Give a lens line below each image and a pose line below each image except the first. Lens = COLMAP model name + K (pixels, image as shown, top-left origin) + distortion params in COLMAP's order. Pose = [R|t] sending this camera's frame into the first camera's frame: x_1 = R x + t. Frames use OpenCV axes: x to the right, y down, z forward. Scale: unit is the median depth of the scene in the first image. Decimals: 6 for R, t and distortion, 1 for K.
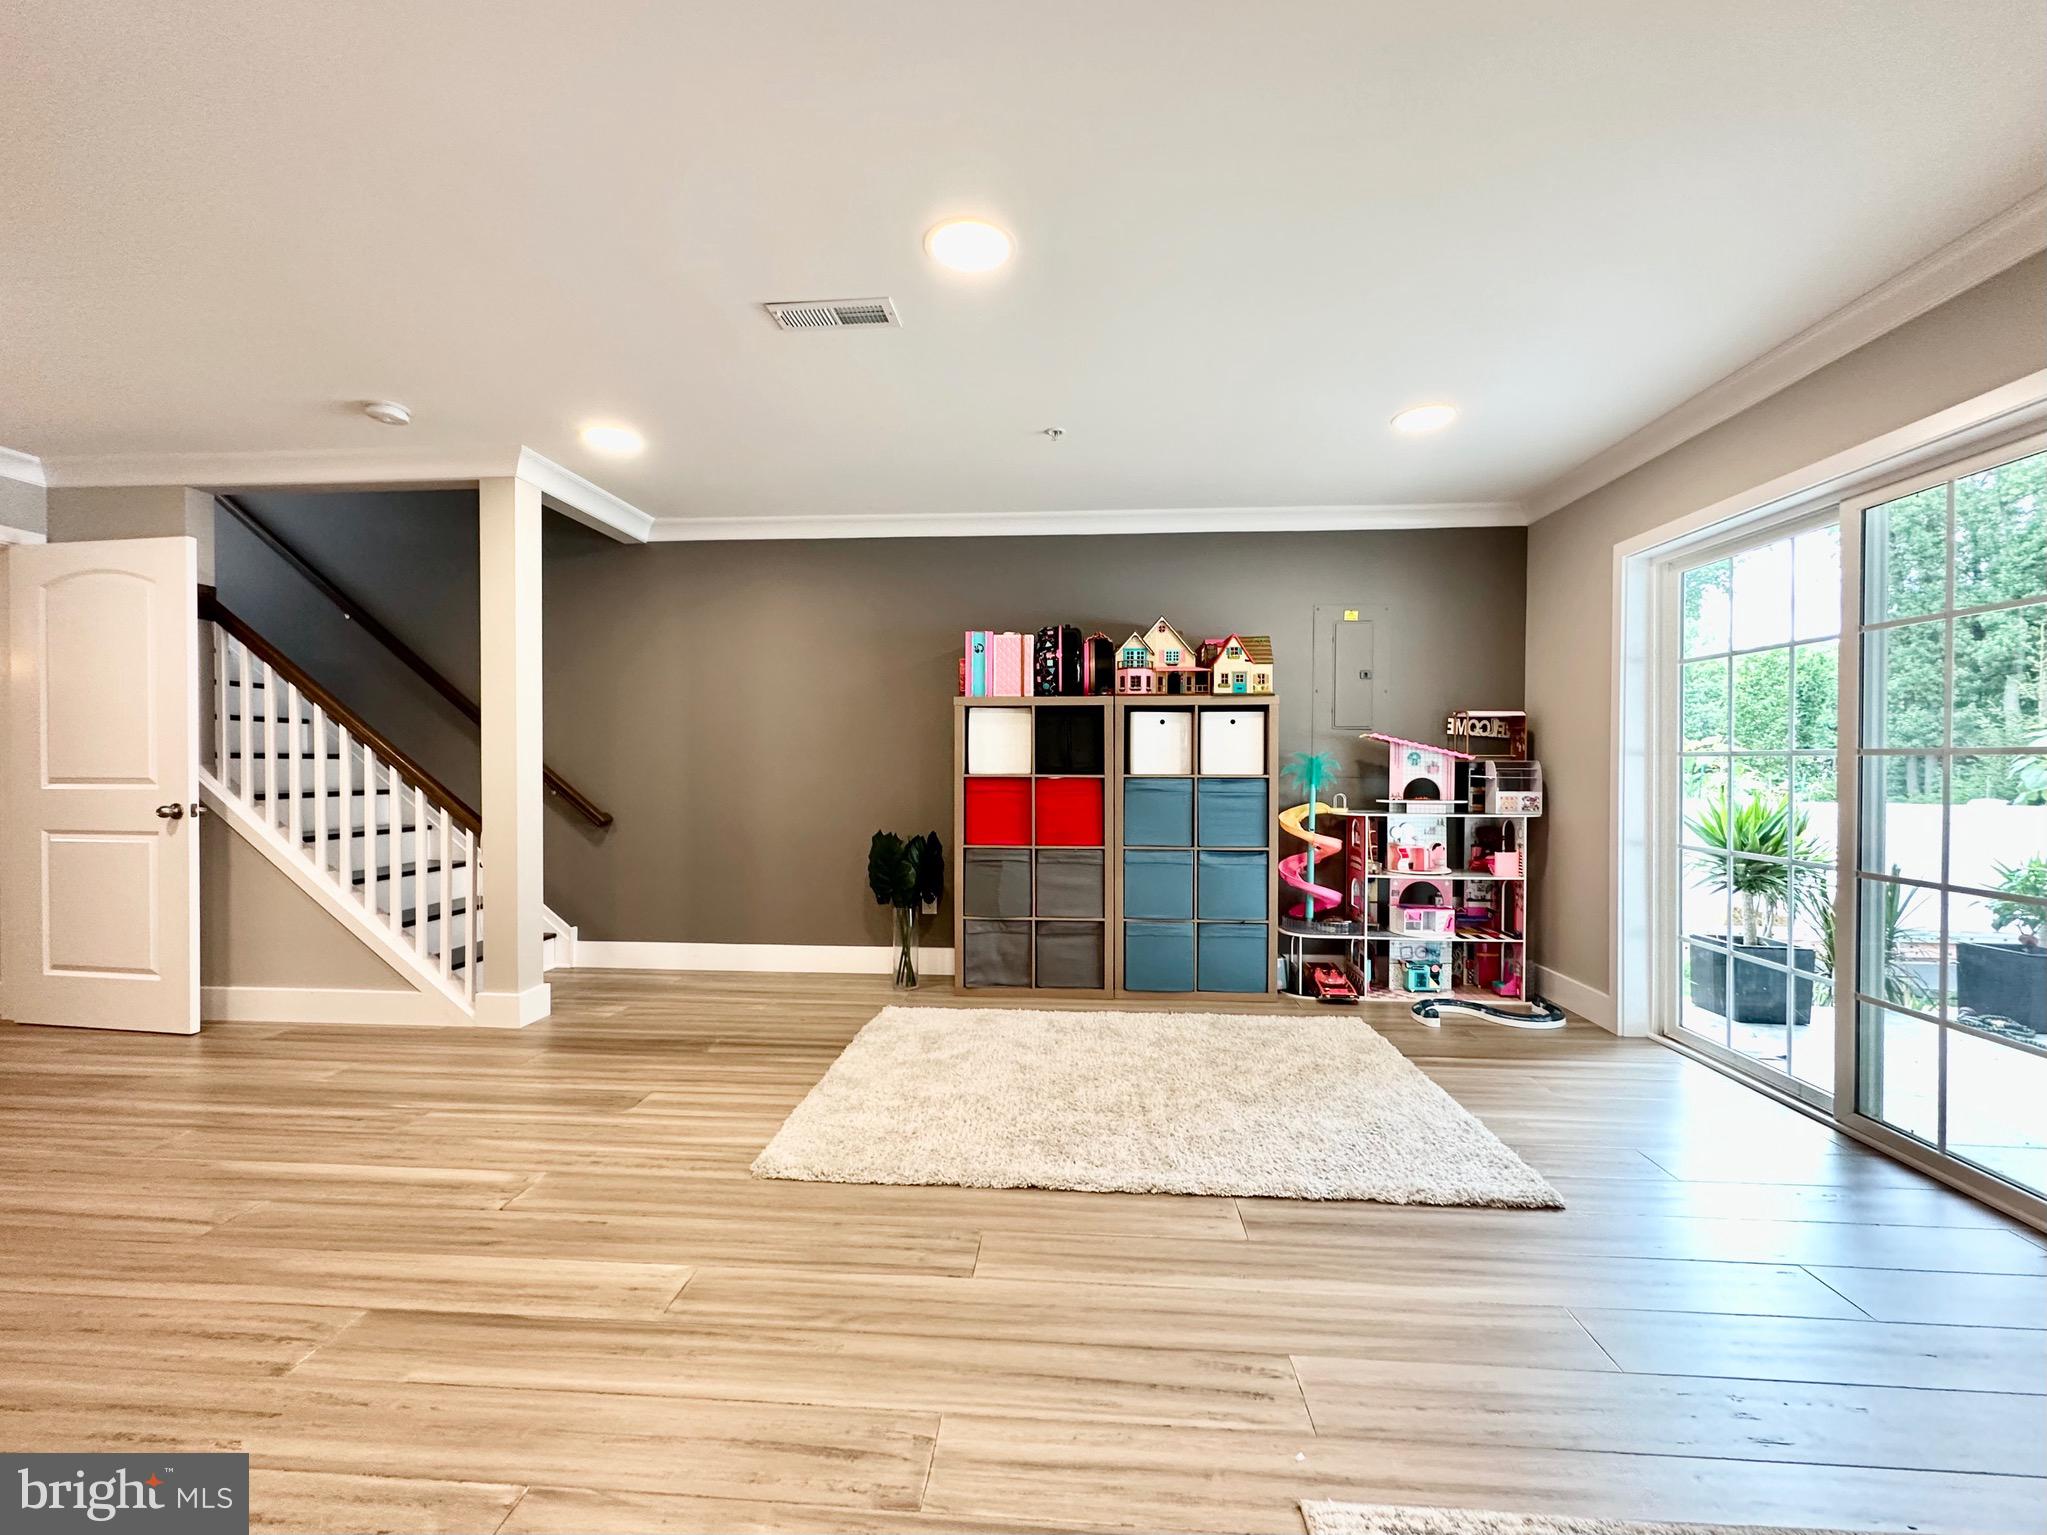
lens RADIAL K [[827.0, 0, 1028.7], [0, 827.0, 769.3], [0, 0, 1]] dist [-0.003086, 0.000214]
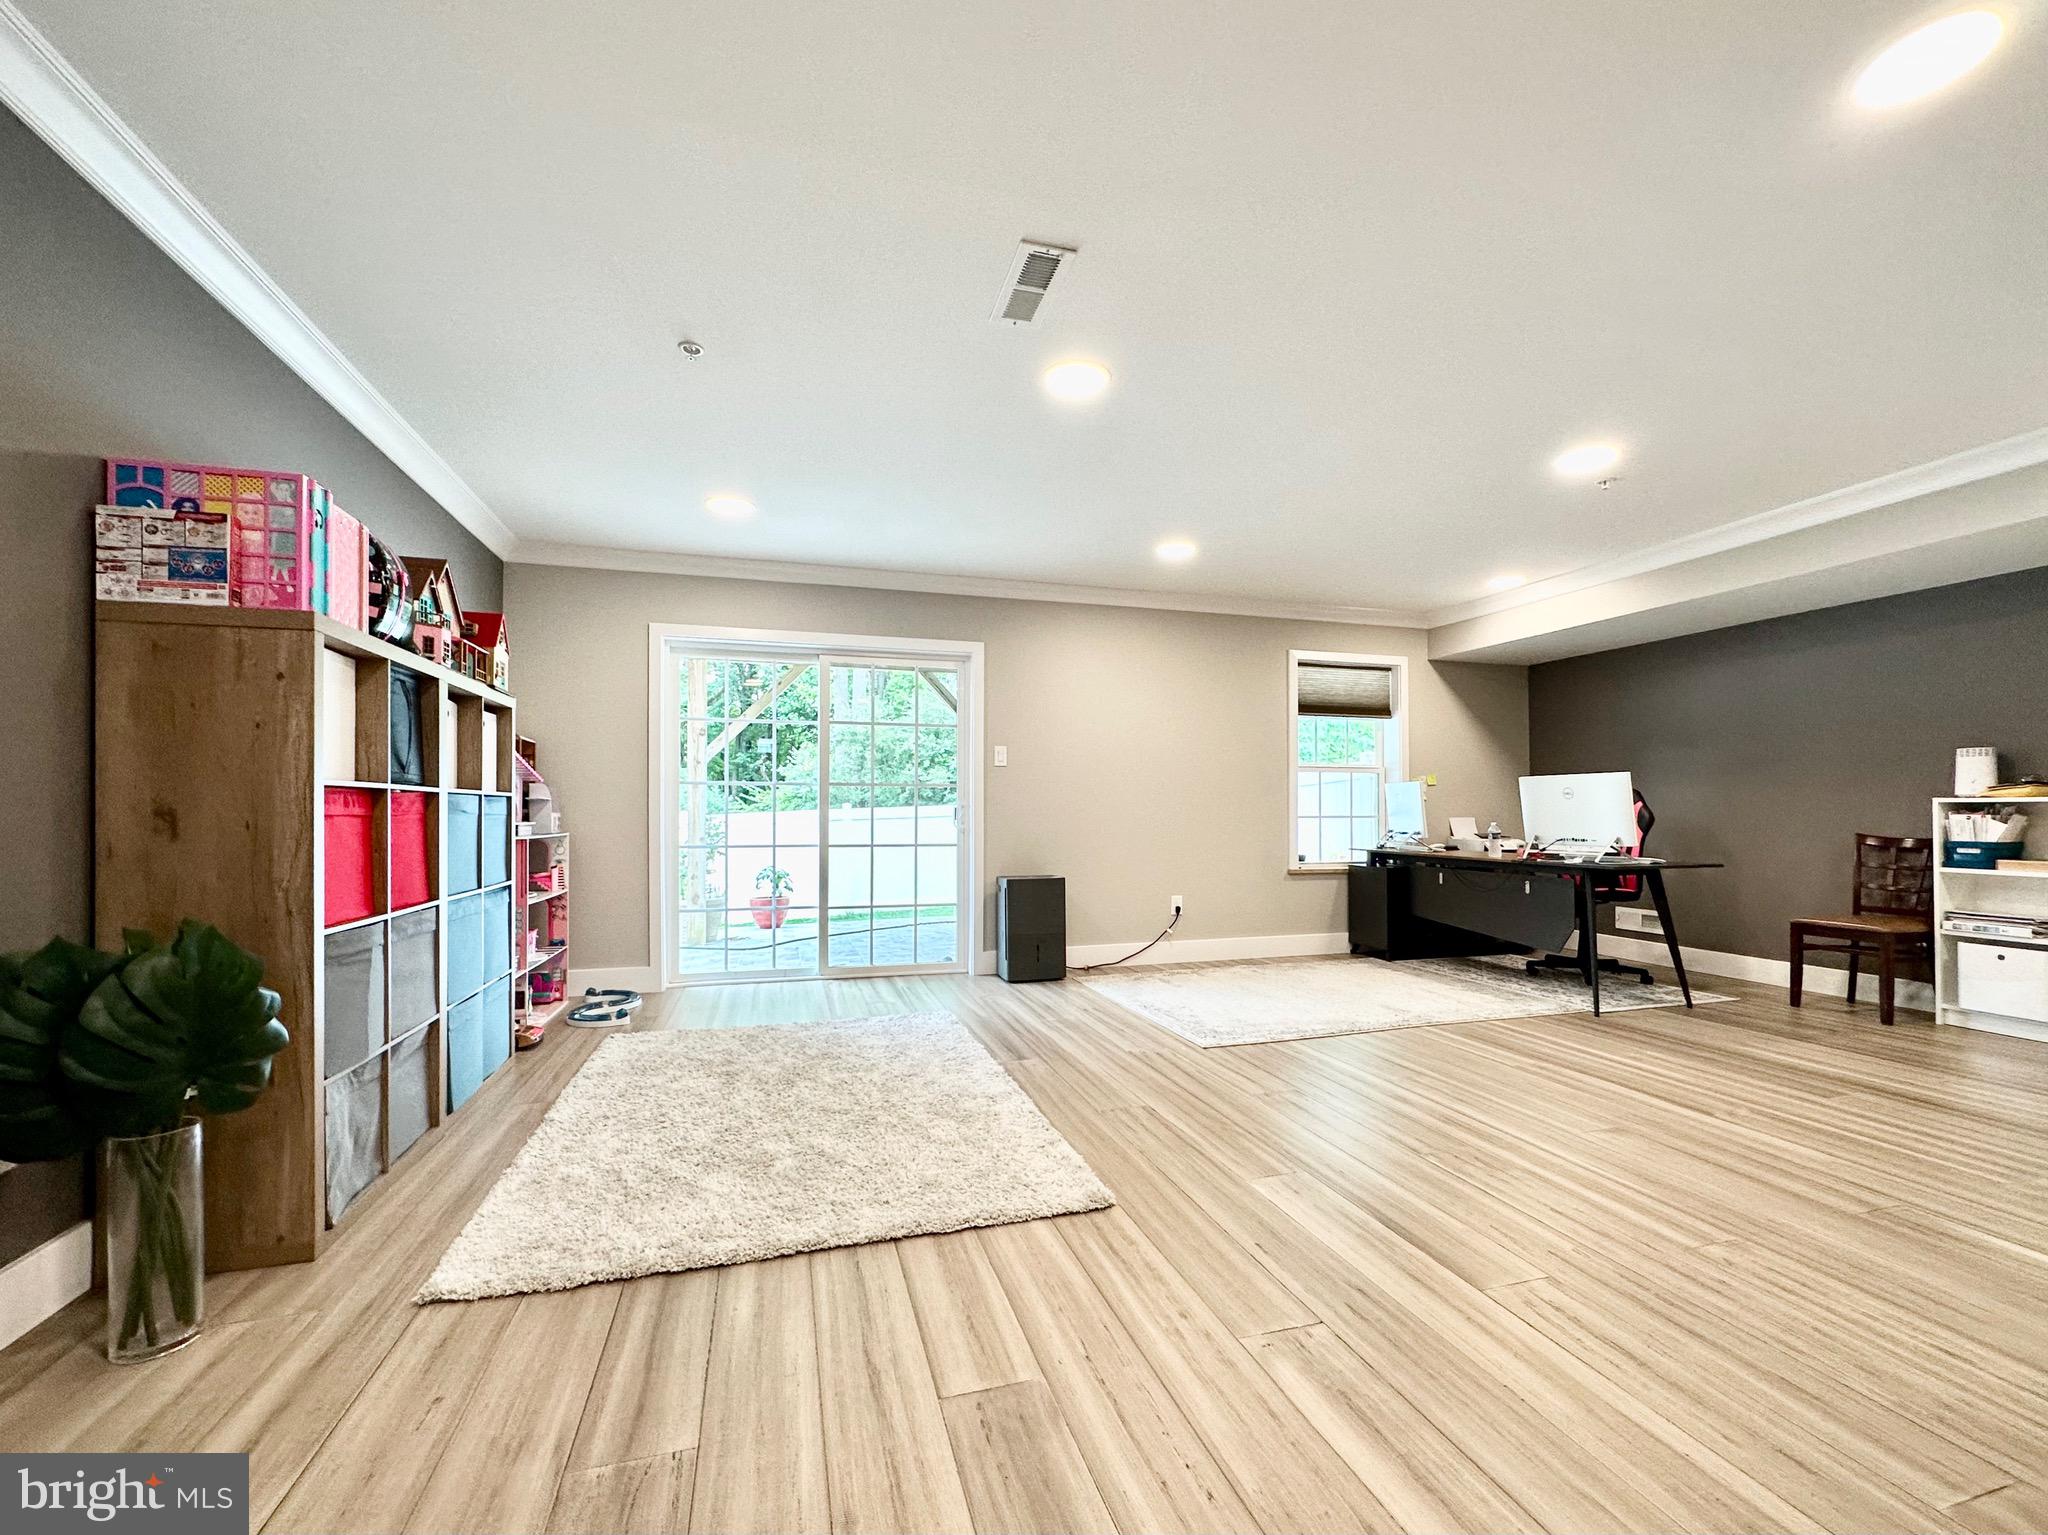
lens RADIAL K [[855.0, 0, 1018.5], [0, 855.0, 803.6], [0, 0, 1]] dist [-0.001550, -0.000251]
pose [[-0.339647, 0.007613, 0.940522, -0.681568], [0.006995, 0.999960, -0.005568, 0.025511], [-0.940527, 0.004687, -0.339687, 0.806248]]
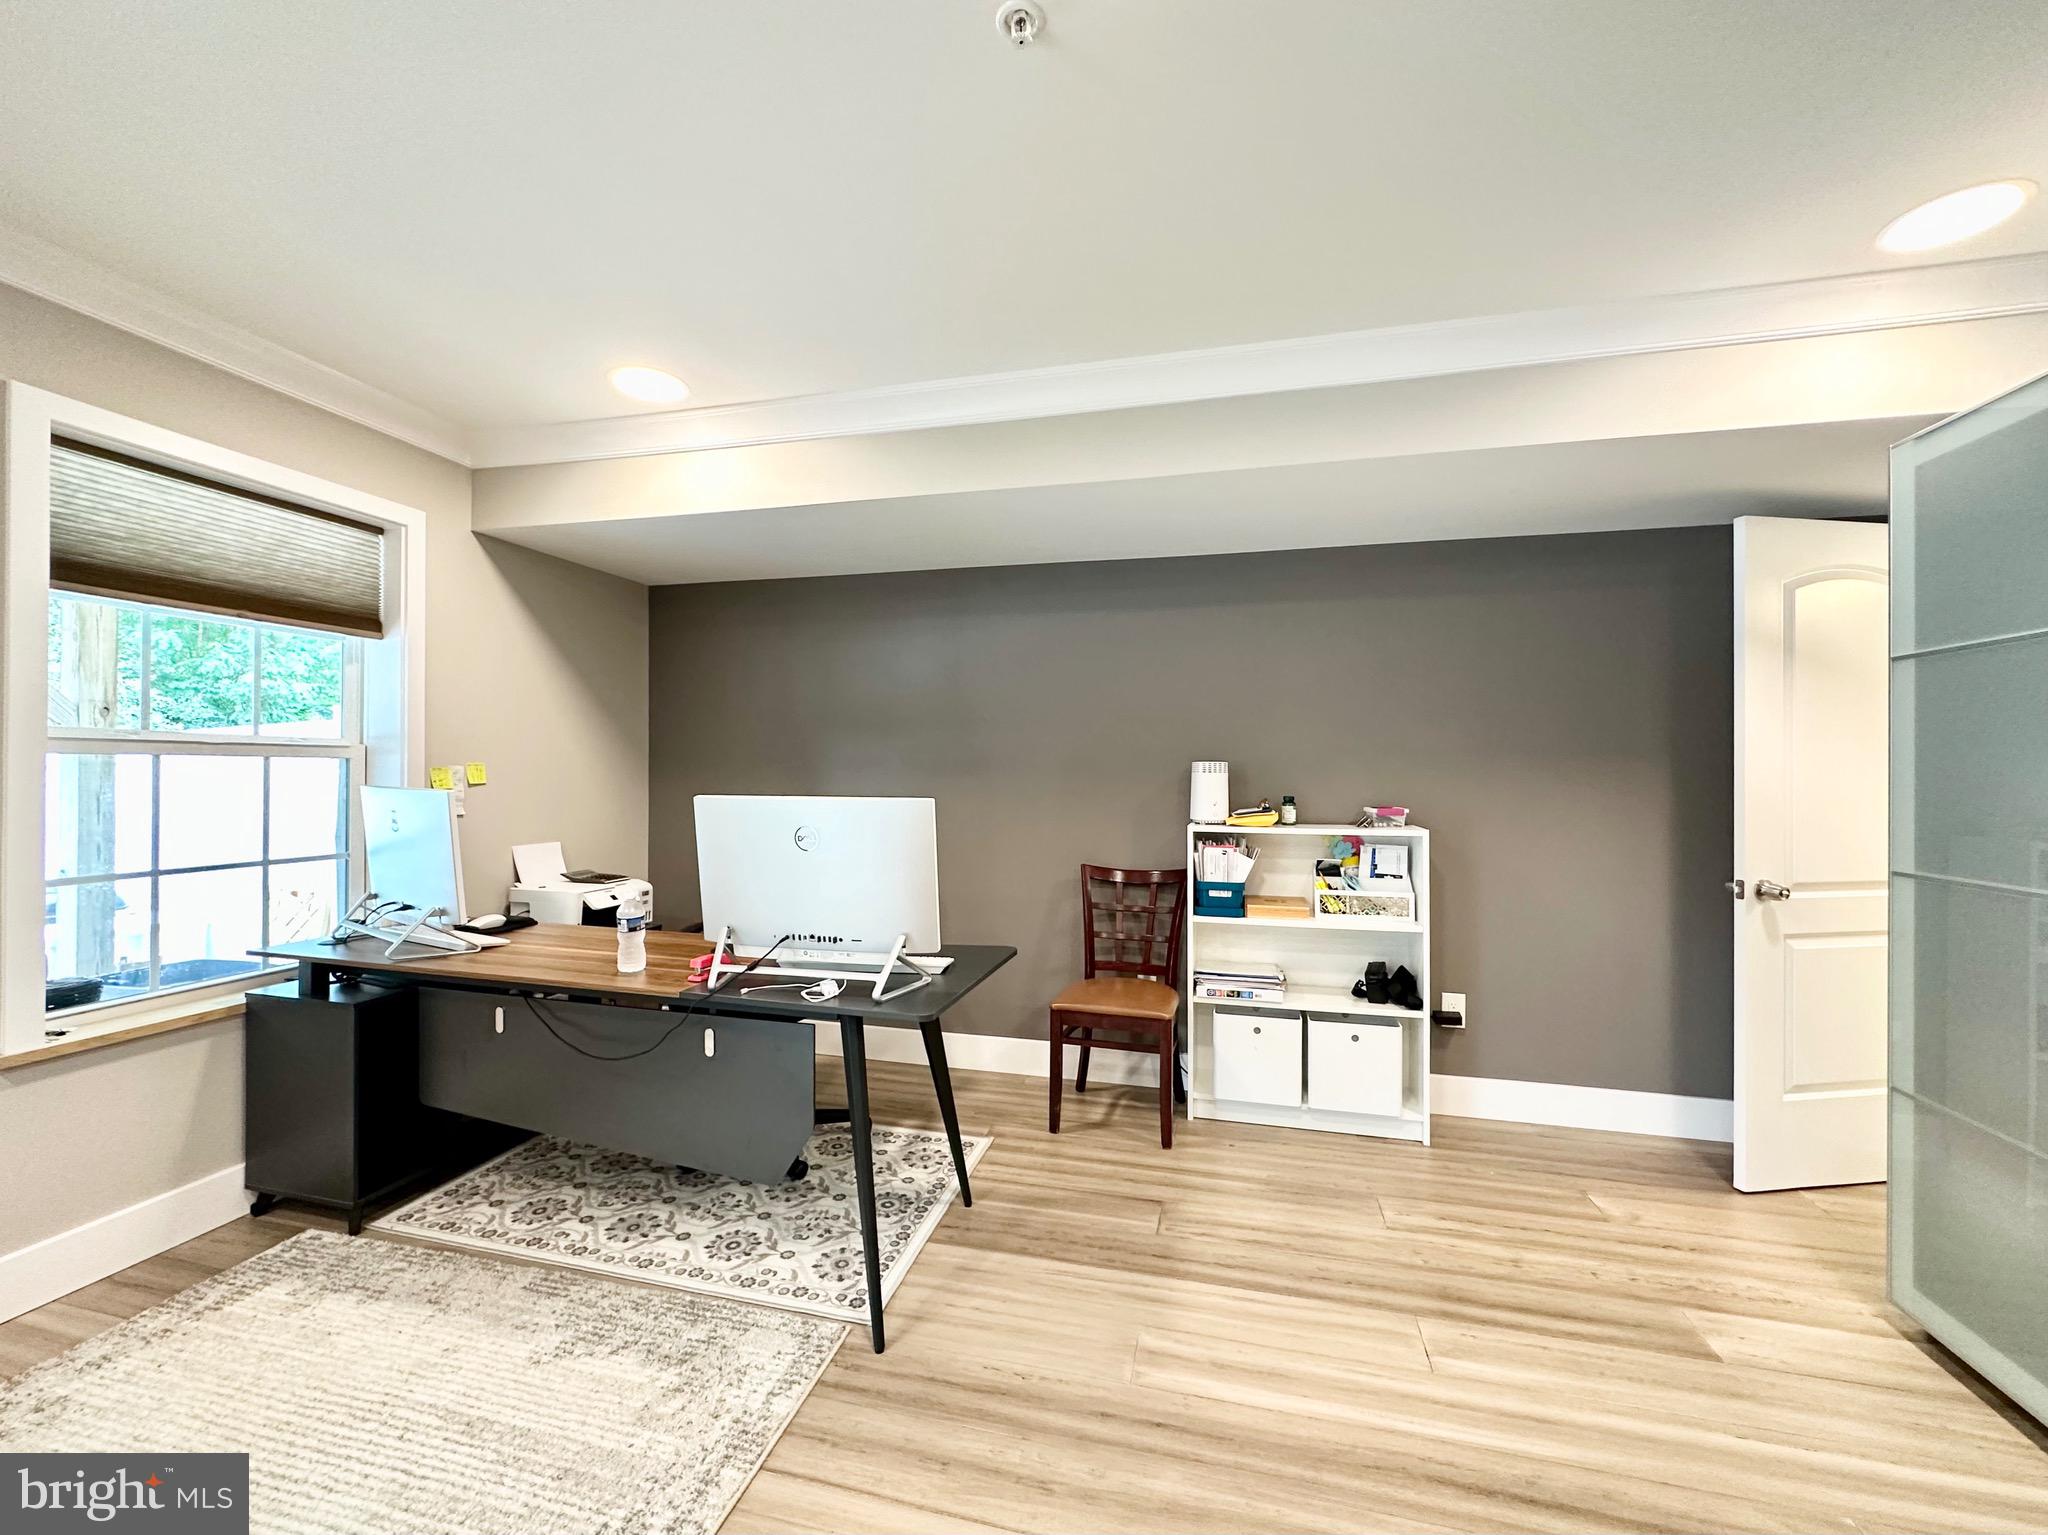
lens RADIAL K [[832.3, 0, 1028.0], [0, 832.3, 767.7], [0, 0, 1]] dist [-0.002328, 0.000106]
pose [[-0.983741, -0.006670, 0.179472, -0.097433], [-0.006186, 0.999976, 0.003254, -0.032851], [-0.179489, 0.002091, -0.983758, 0.217925]]
